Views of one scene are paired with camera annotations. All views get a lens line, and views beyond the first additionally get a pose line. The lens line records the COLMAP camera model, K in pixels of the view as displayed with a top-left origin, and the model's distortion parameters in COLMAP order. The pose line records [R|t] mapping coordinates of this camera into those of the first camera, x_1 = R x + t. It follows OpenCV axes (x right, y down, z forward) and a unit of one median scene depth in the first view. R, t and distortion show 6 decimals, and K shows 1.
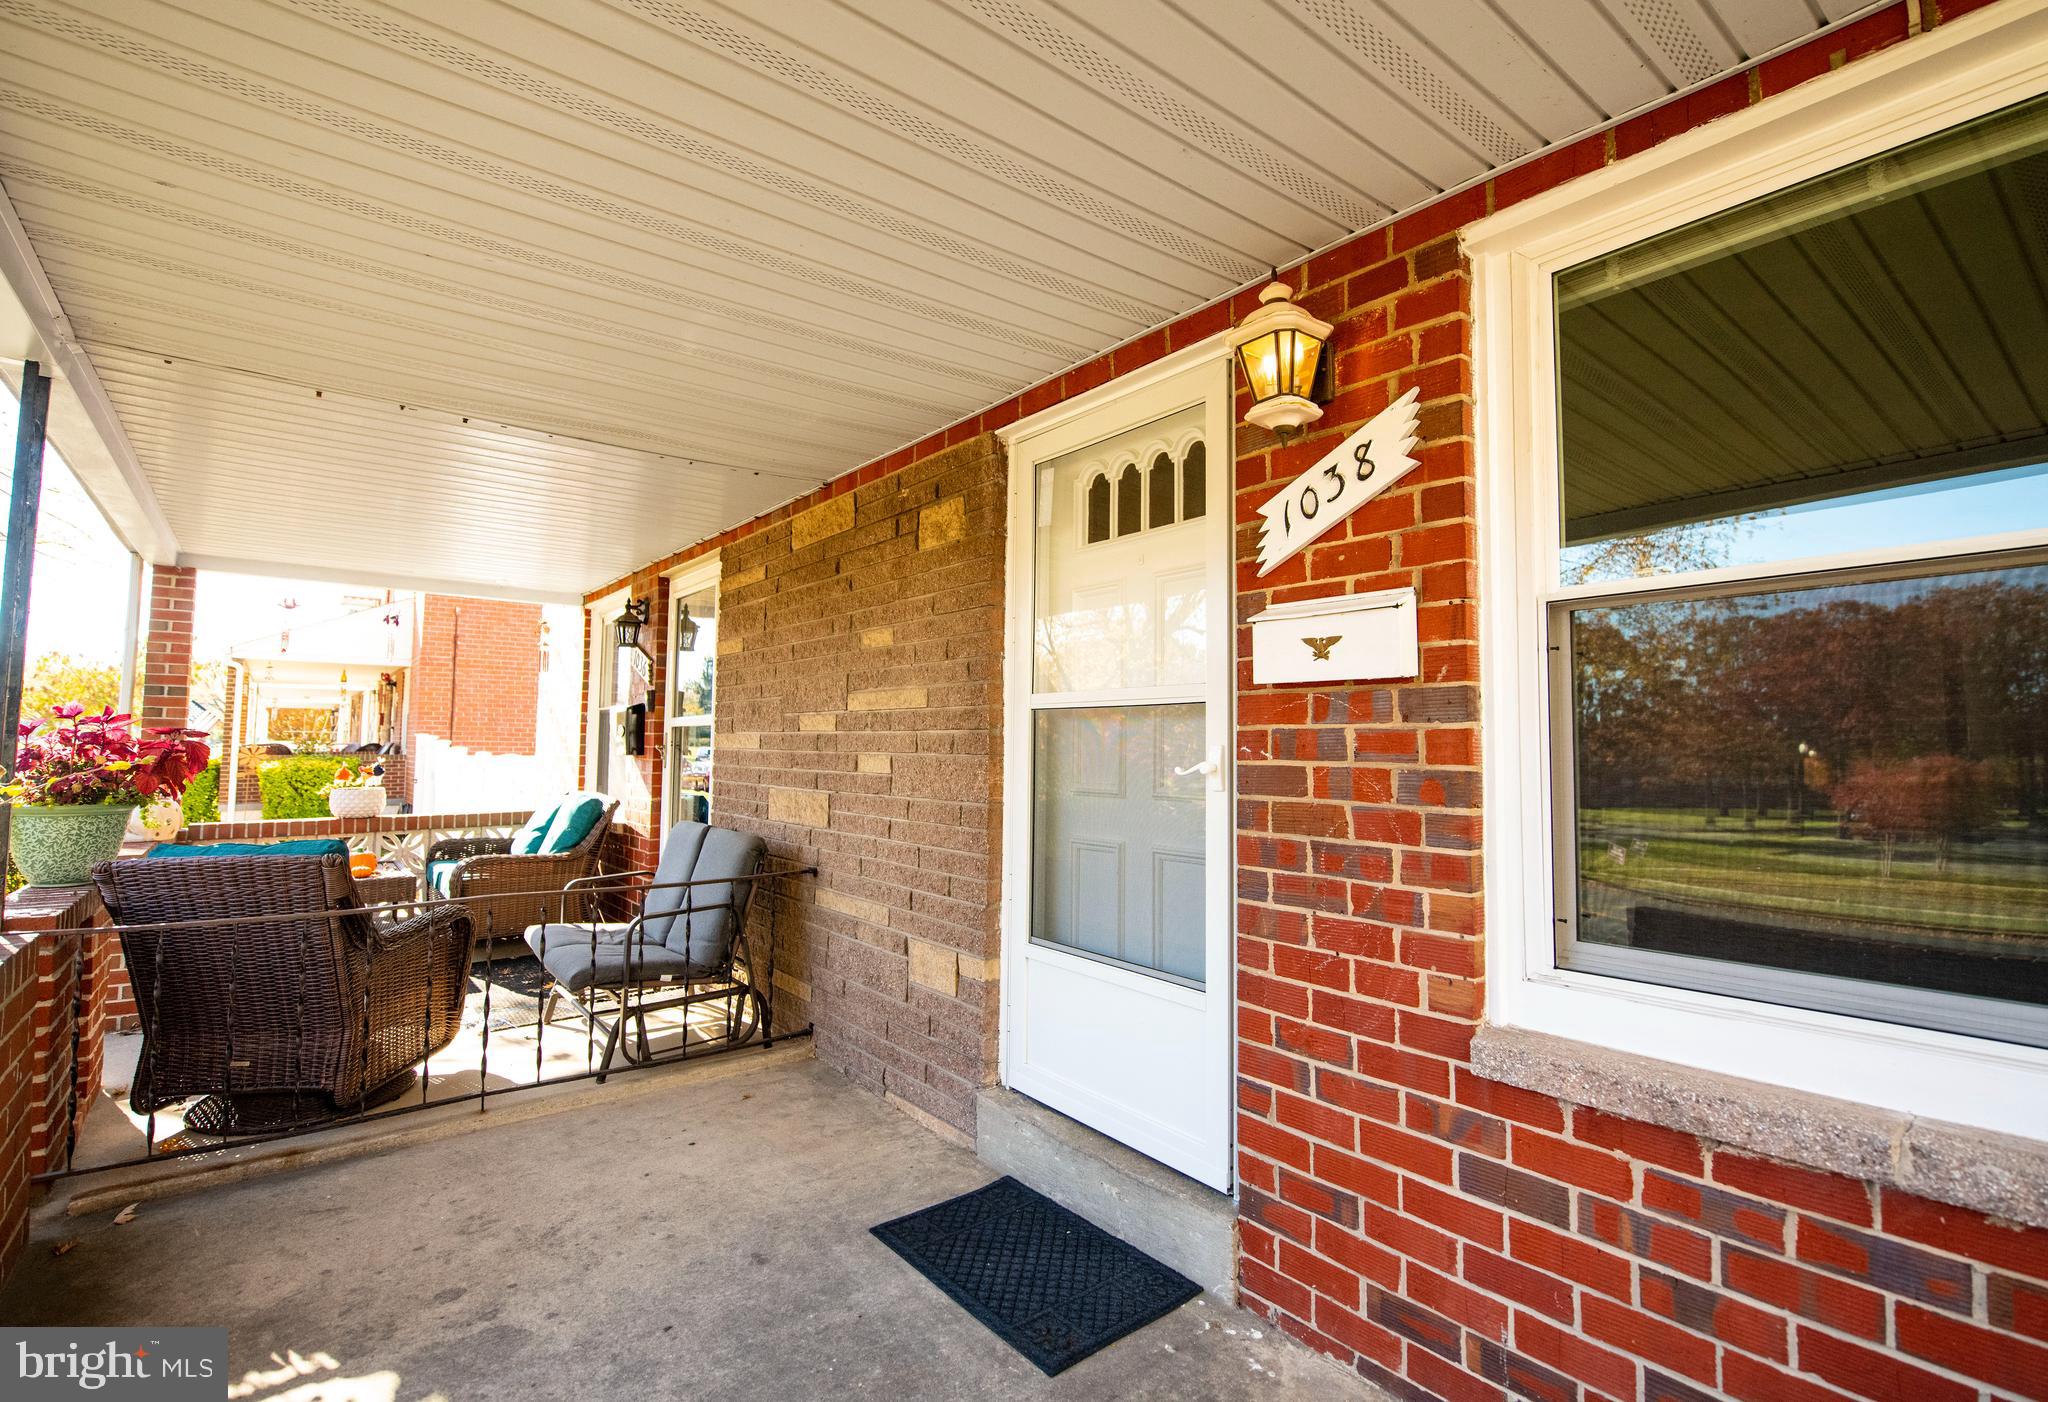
lens RADIAL K [[963.3, 0, 1049.5], [0, 963.3, 684.6], [0, 0, 1]] dist [-0.004349, -0.007436]
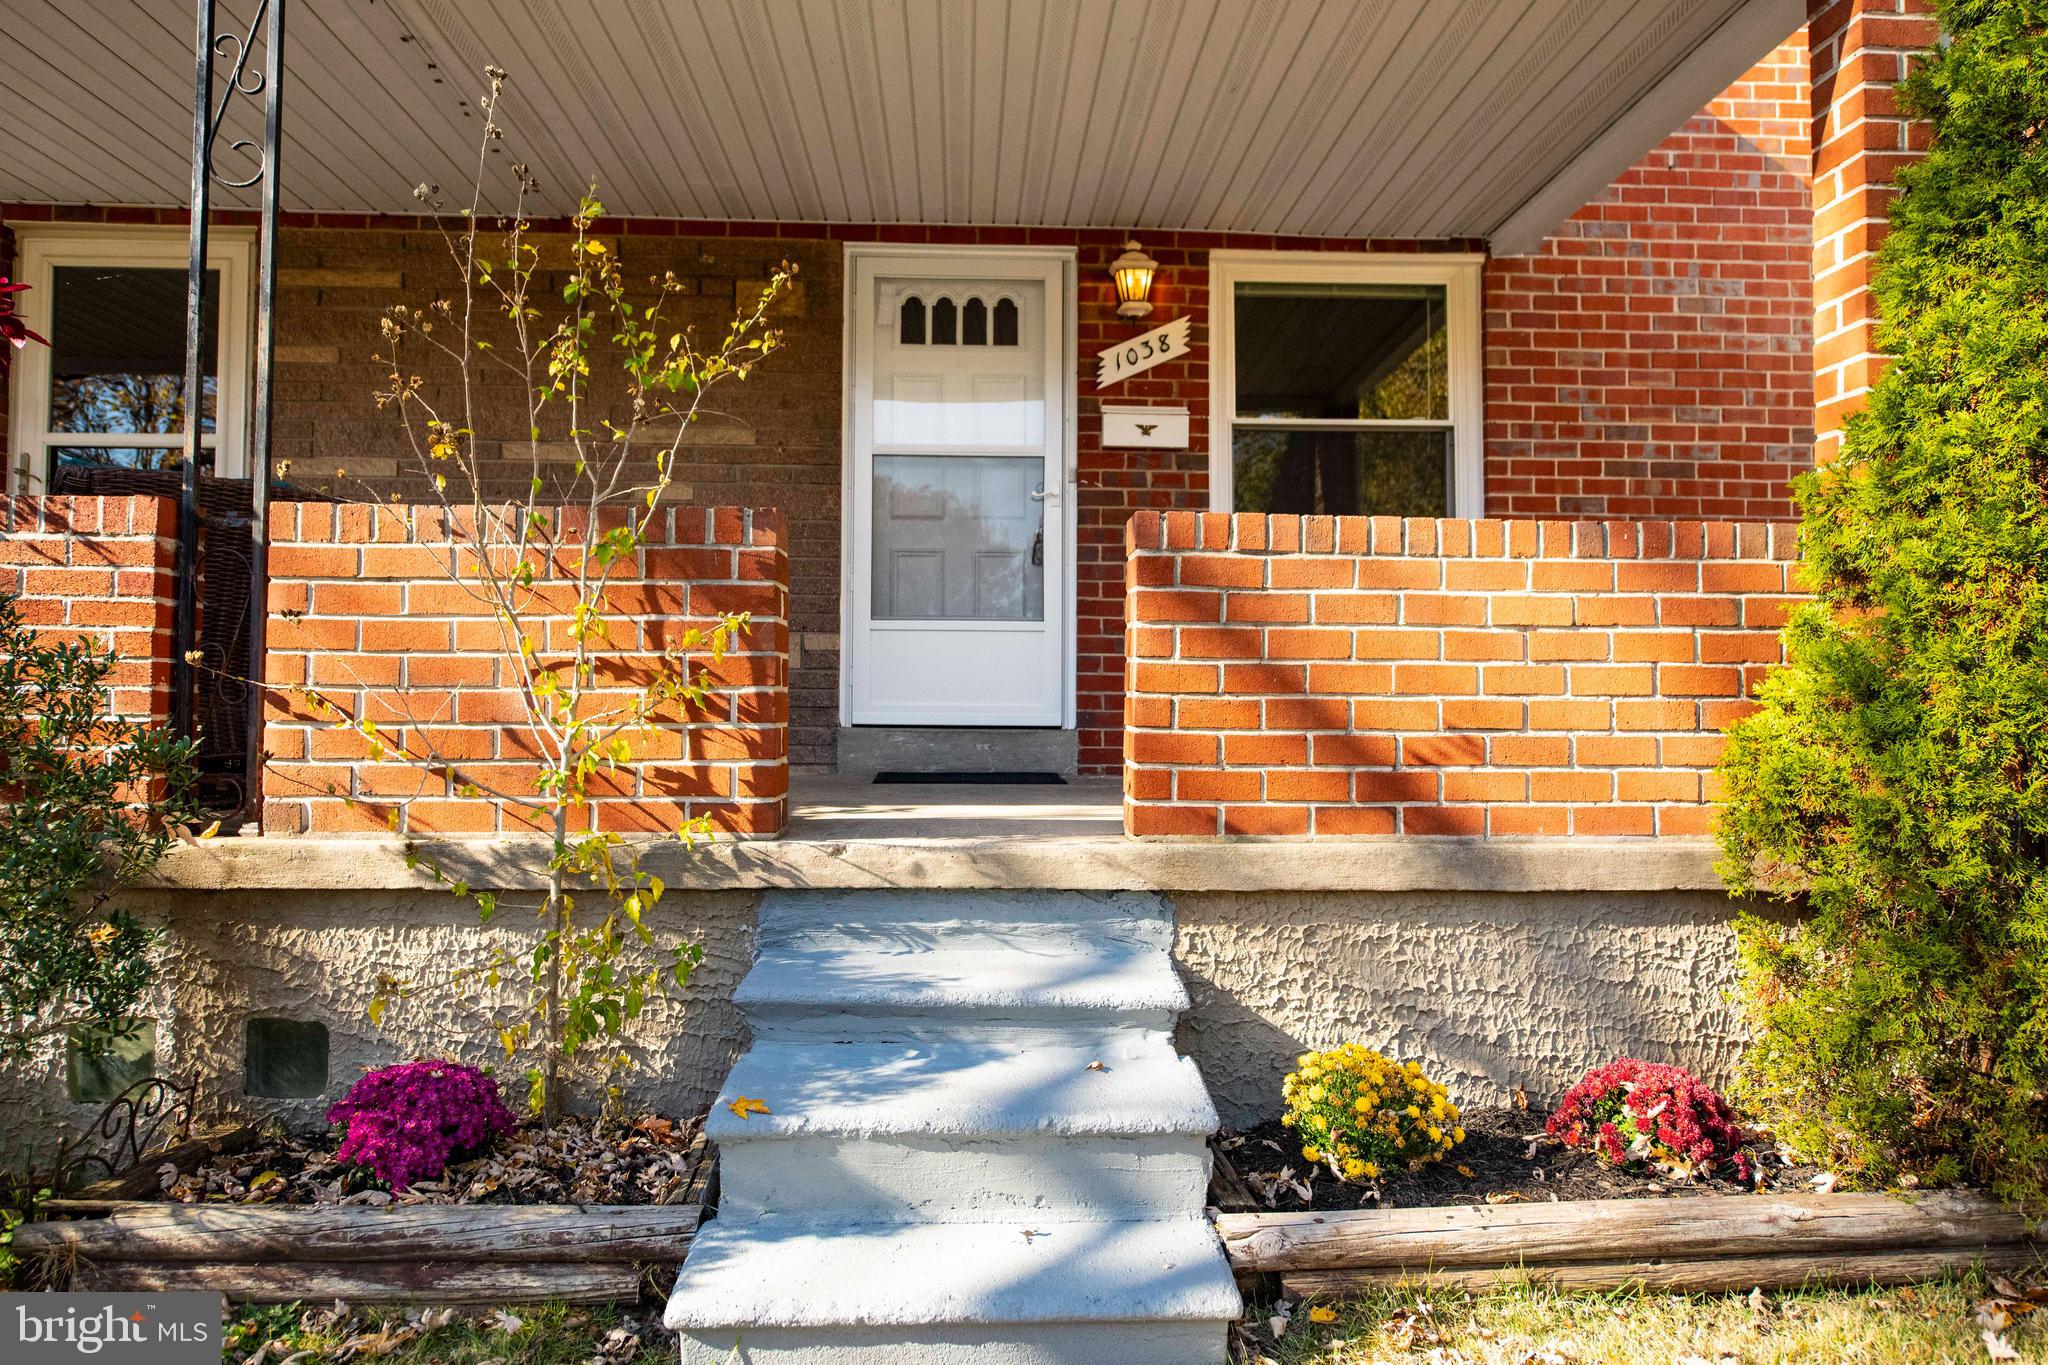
lens RADIAL K [[1336.1, 0, 1024.0], [0, 1336.1, 682.5], [0, 0, 1]] dist [0.000170, -0.000723]
pose [[0.590421, 0.021259, 0.806816, -2.065447], [-0.052865, 0.998525, 0.012375, 0.457636], [-0.805363, -0.049959, 0.590673, -0.471312]]
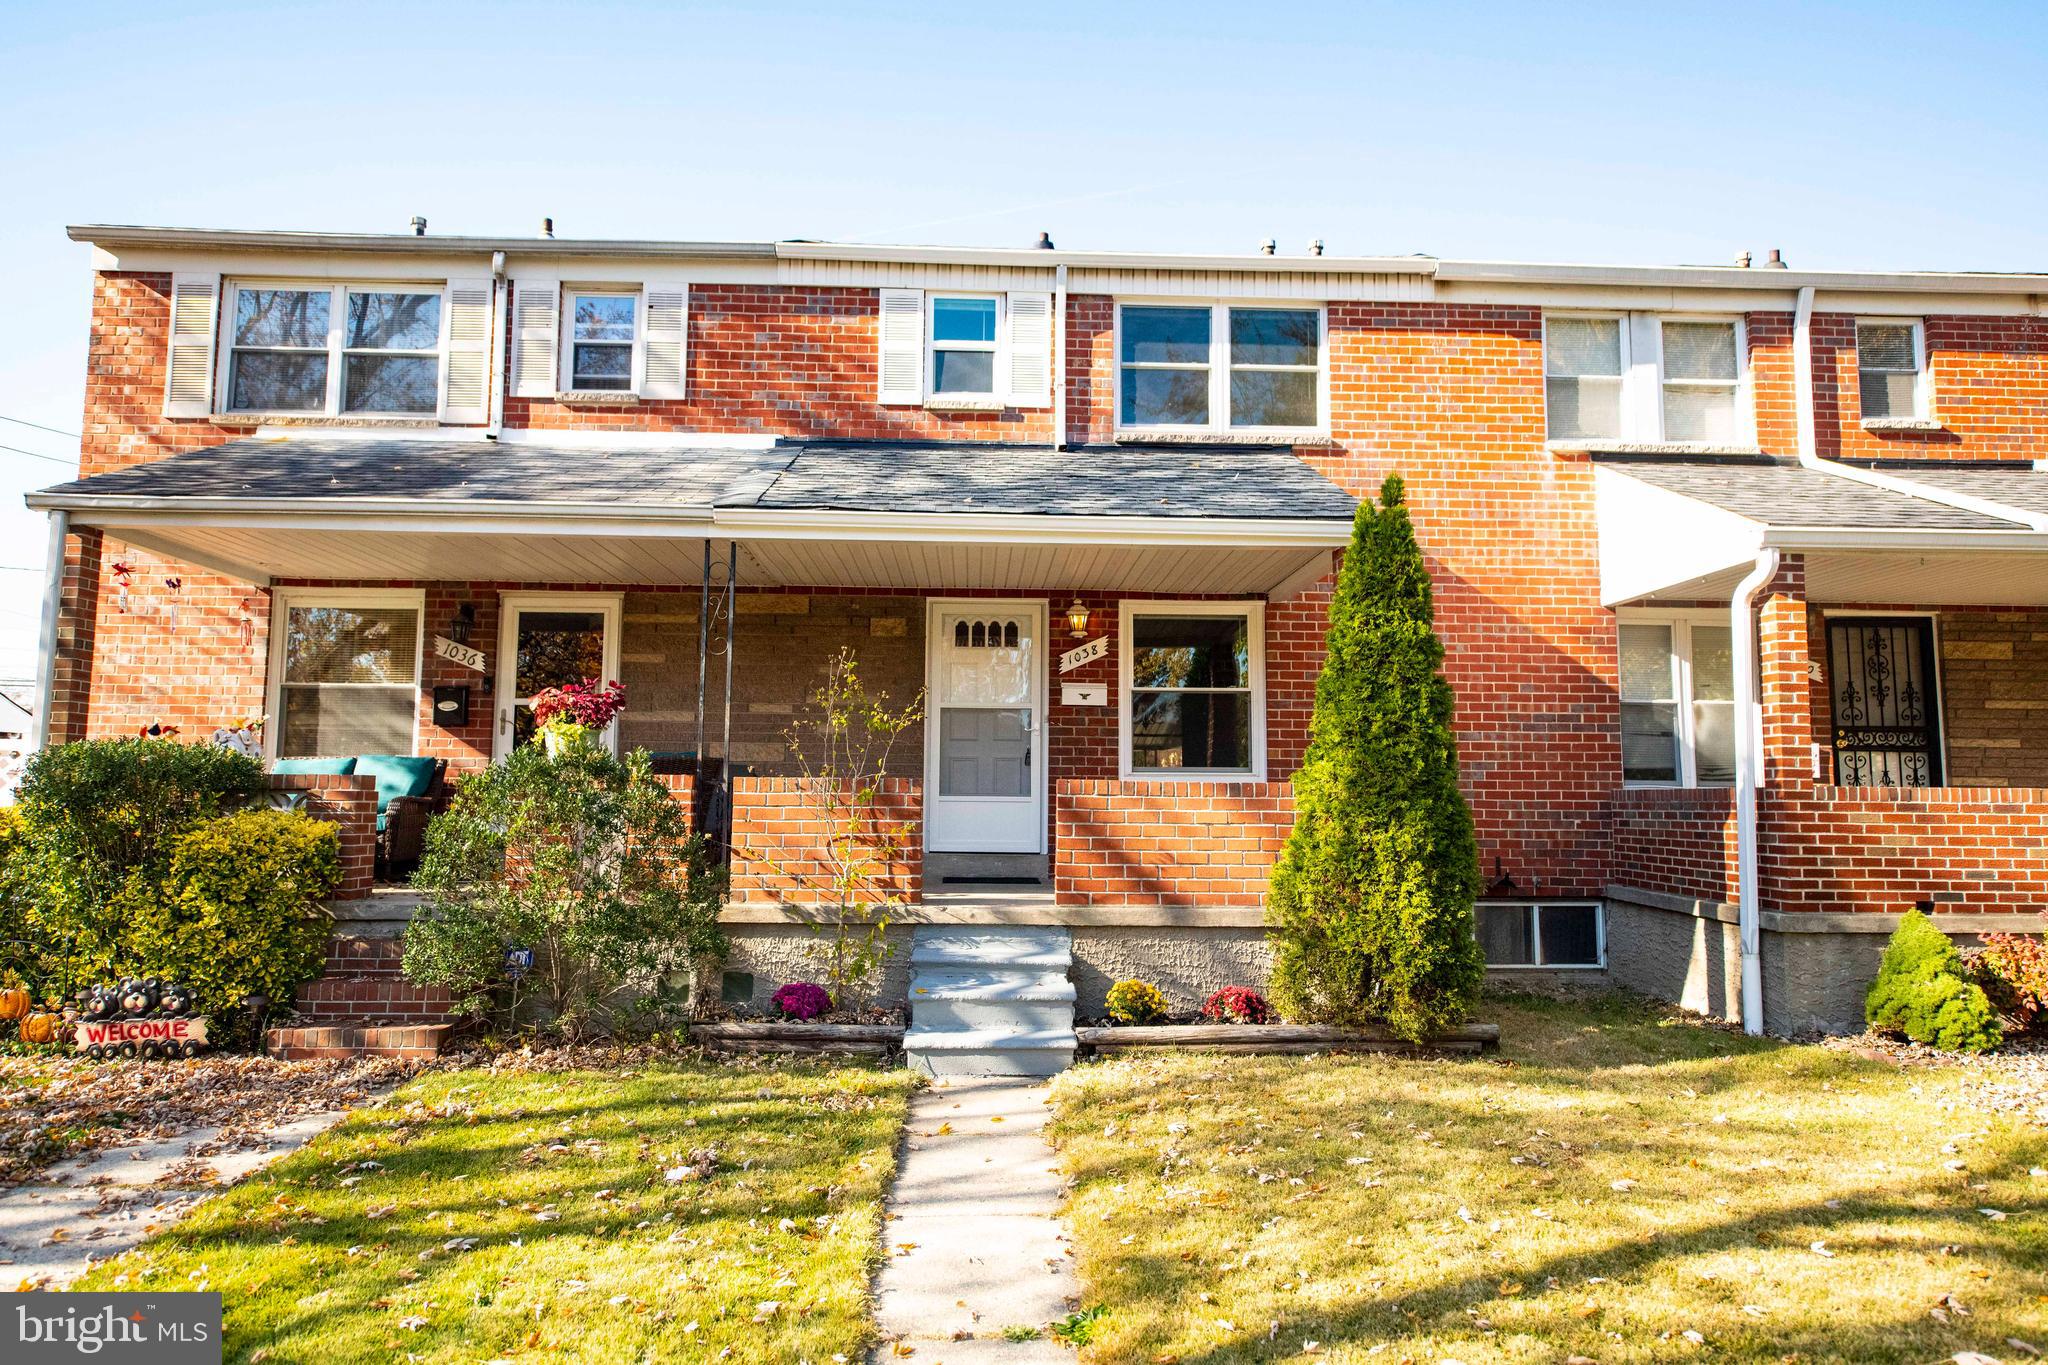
lens RADIAL K [[1409.7, 0, 1019.1], [0, 1409.7, 677.2], [0, 0, 1]] dist [0.002359, 0.001050]
pose [[0.602442, 0.076720, 0.794467, -4.245109], [-0.055631, 0.996985, -0.054092, 0.199097], [-0.796222, -0.011609, 0.604893, -2.148952]]
